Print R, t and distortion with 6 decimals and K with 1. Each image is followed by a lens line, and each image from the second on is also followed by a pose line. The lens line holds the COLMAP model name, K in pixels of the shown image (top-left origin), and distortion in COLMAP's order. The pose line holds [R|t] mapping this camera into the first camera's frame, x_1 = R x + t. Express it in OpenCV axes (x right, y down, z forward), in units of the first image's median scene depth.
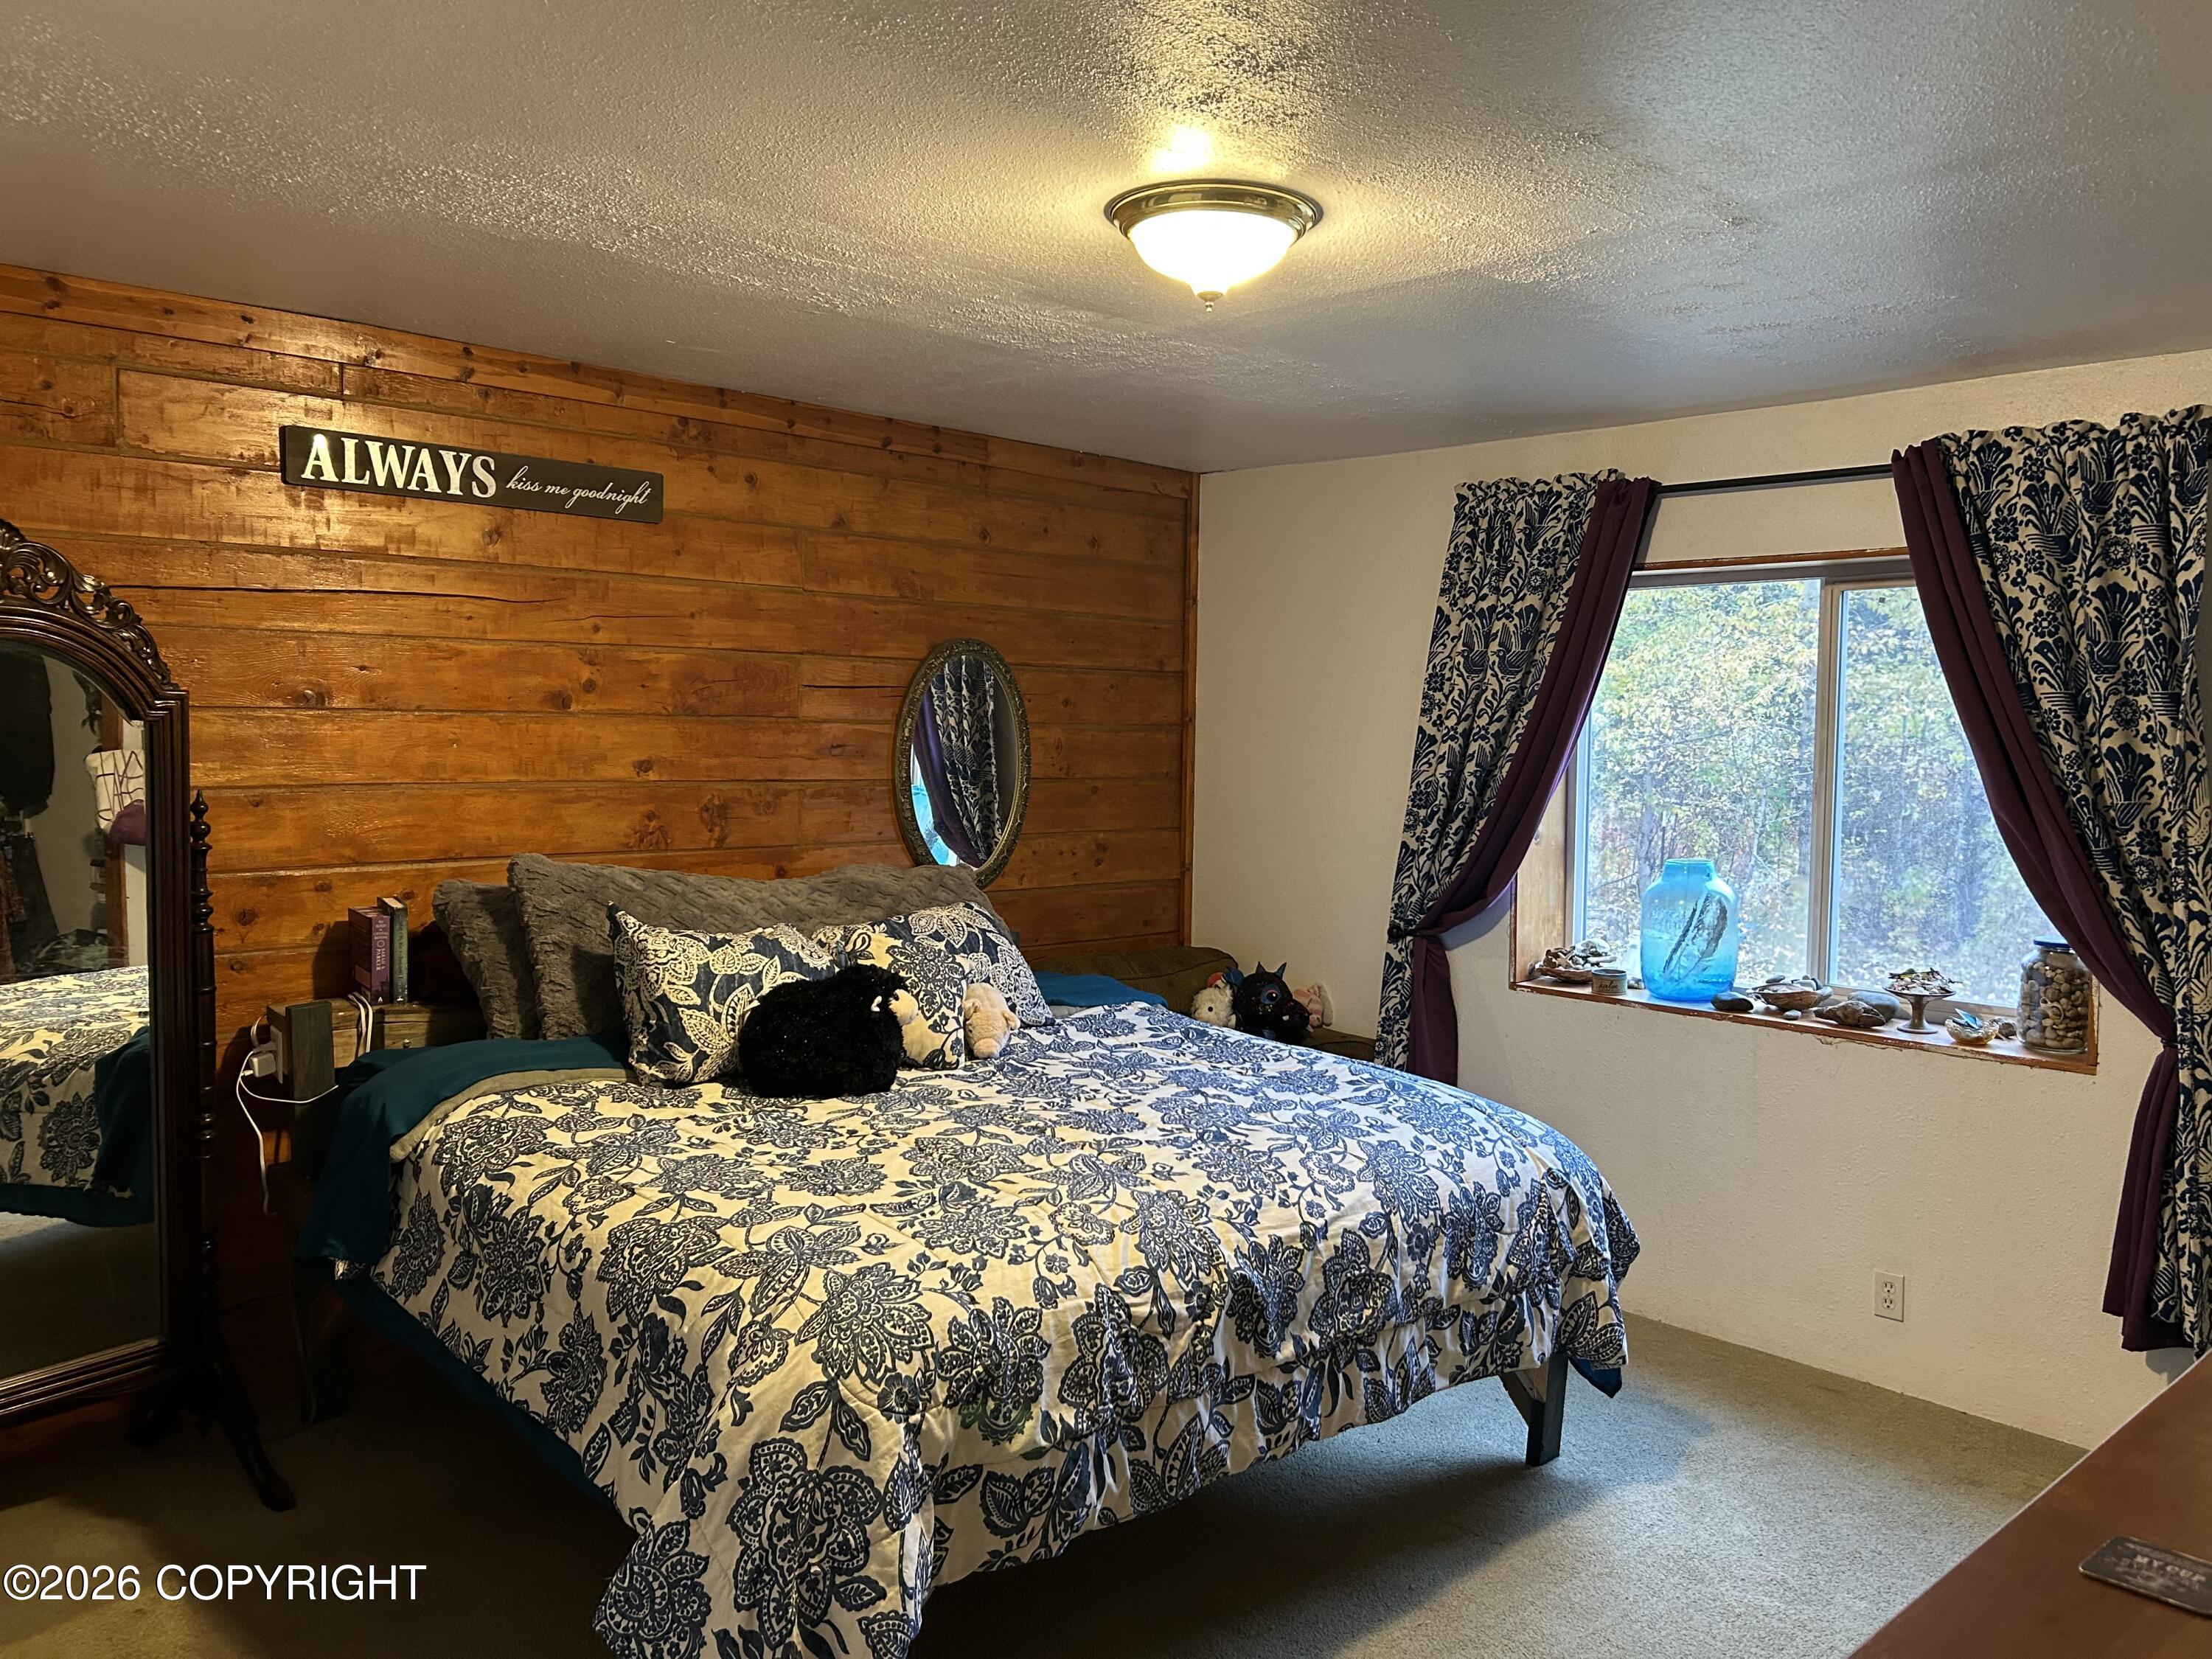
lens RADIAL K [[1667.1, 0, 1109.7], [0, 1667.1, 856.7], [0, 0, 1]] dist [0.048633, -0.003440]
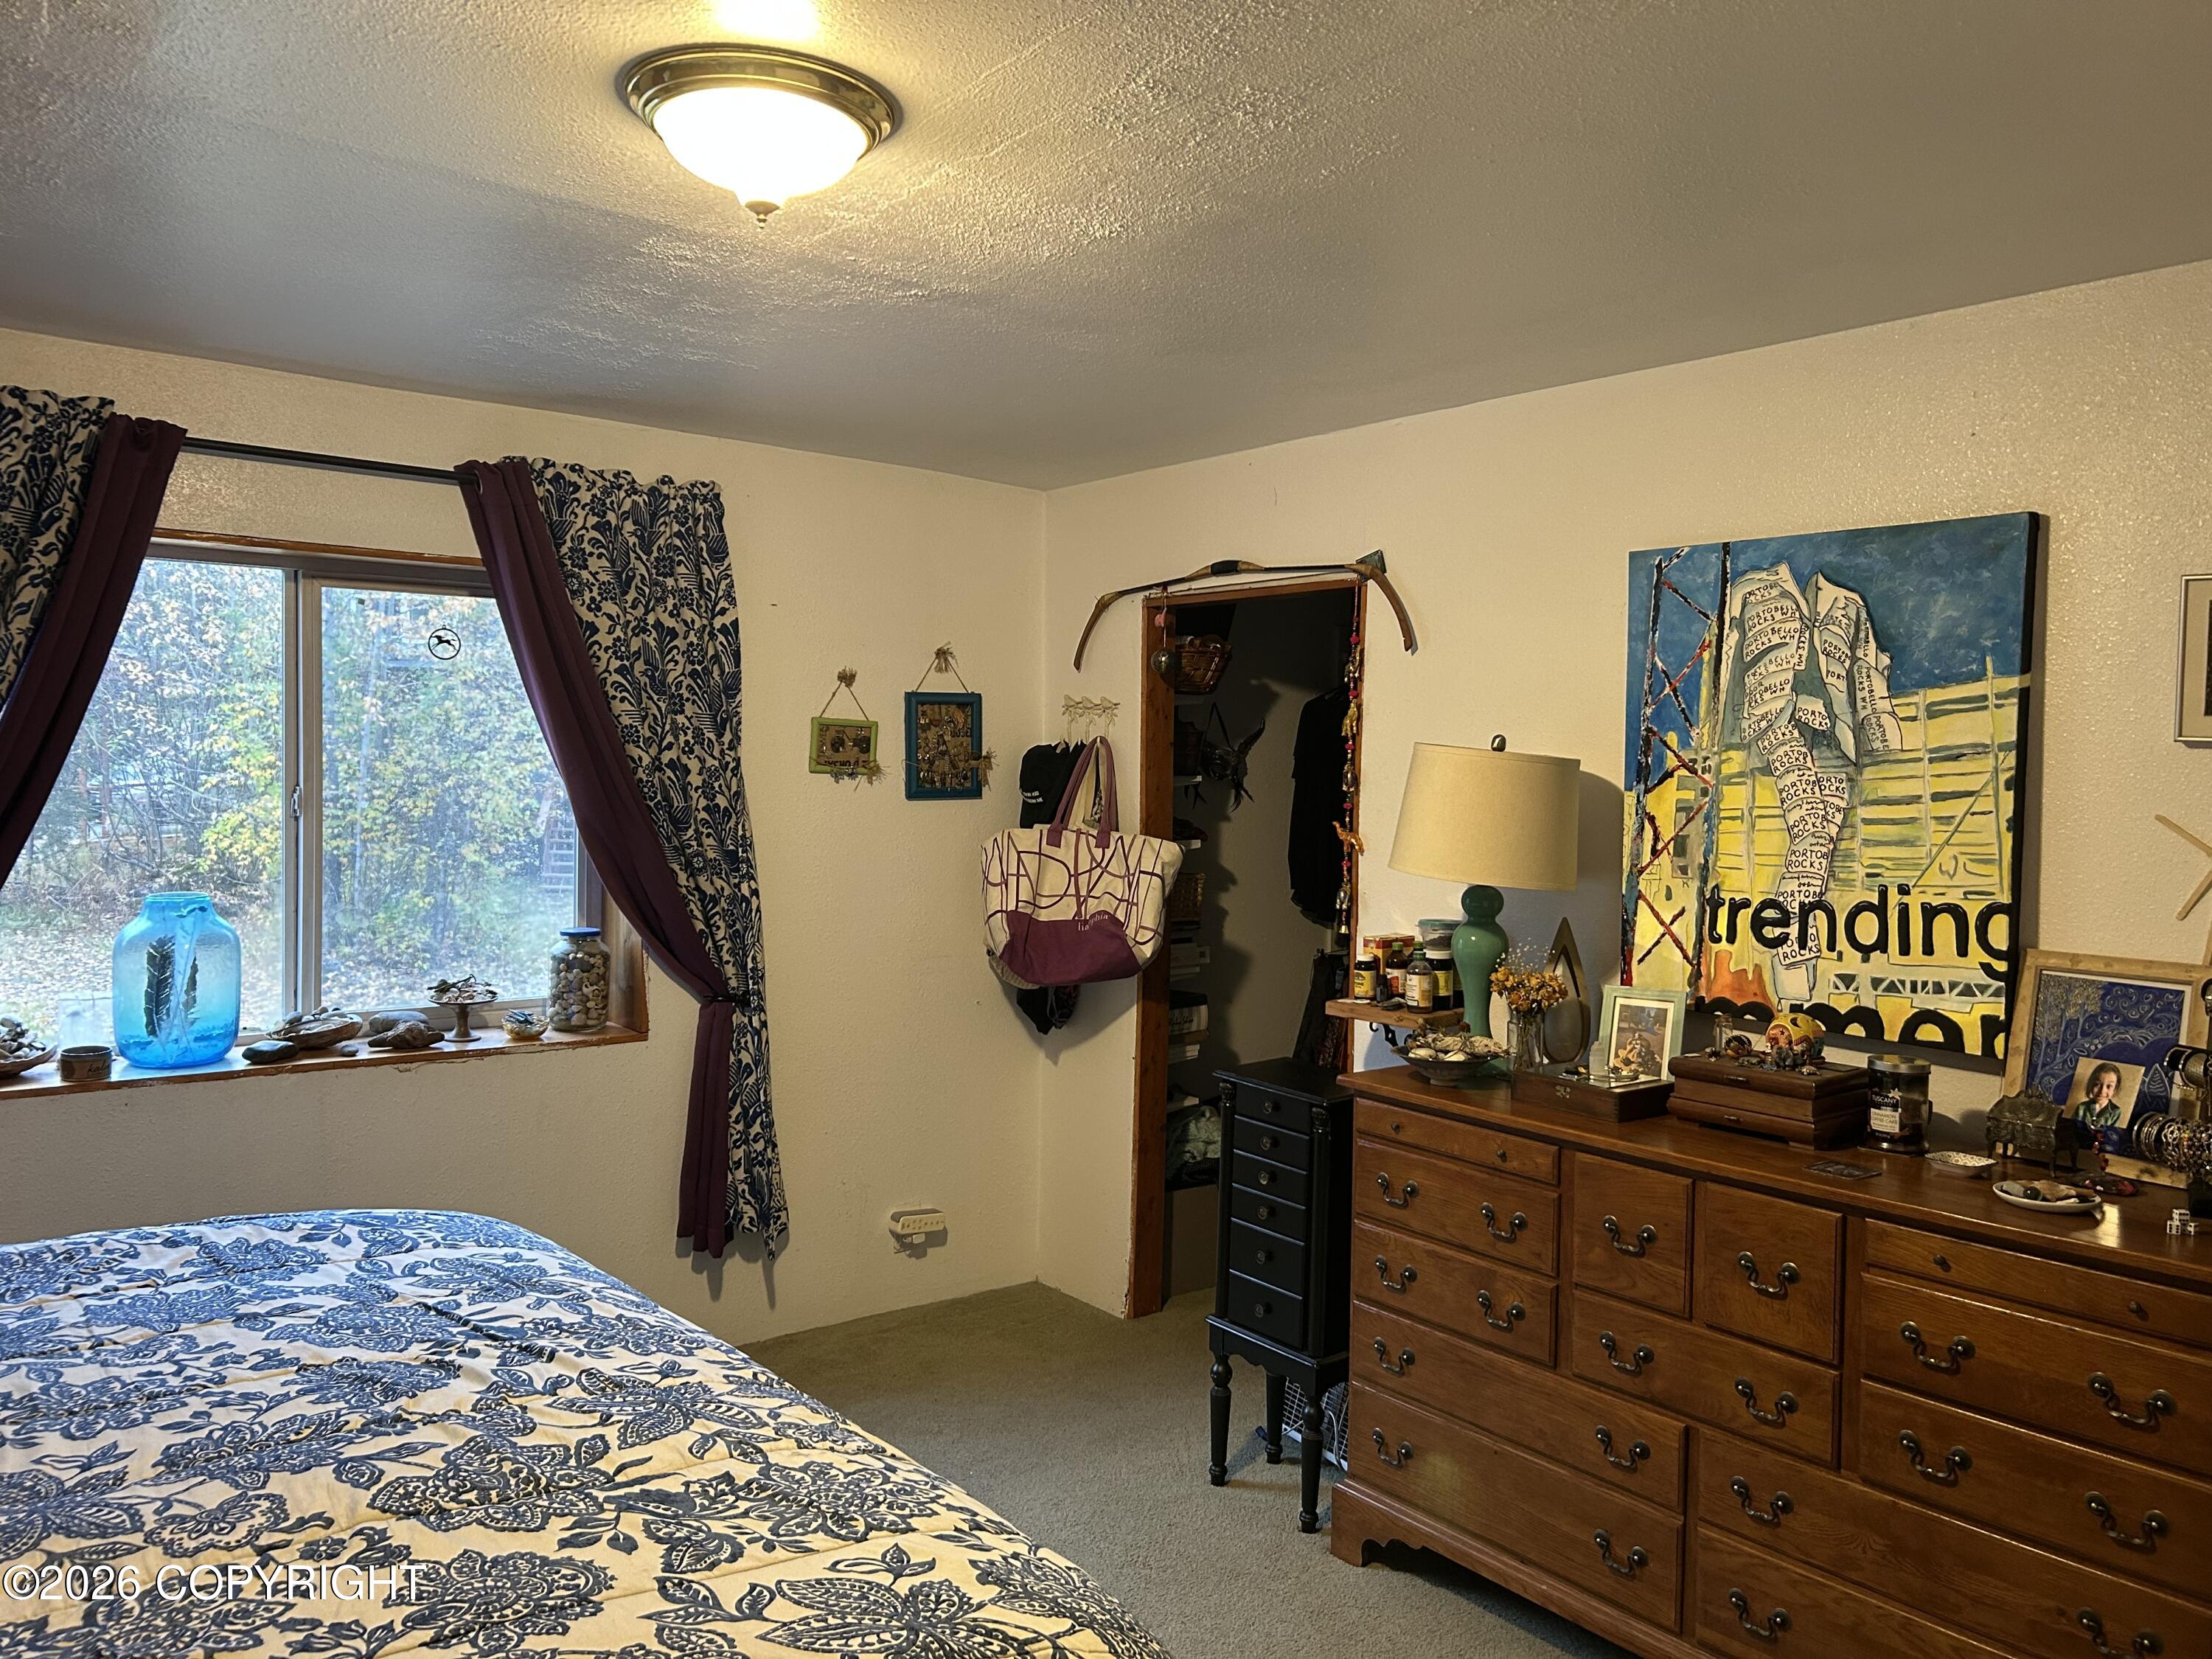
lens RADIAL K [[1678.1, 0, 1106.0], [0, 1678.1, 829.5], [0, 0, 1]] dist [0.060891, -0.071447]
pose [[0.096107, -0.059642, 0.993583, -0.540376], [0.059340, 0.996771, 0.054094, -0.060212], [-0.993601, 0.053760, 0.099336, 0.583046]]
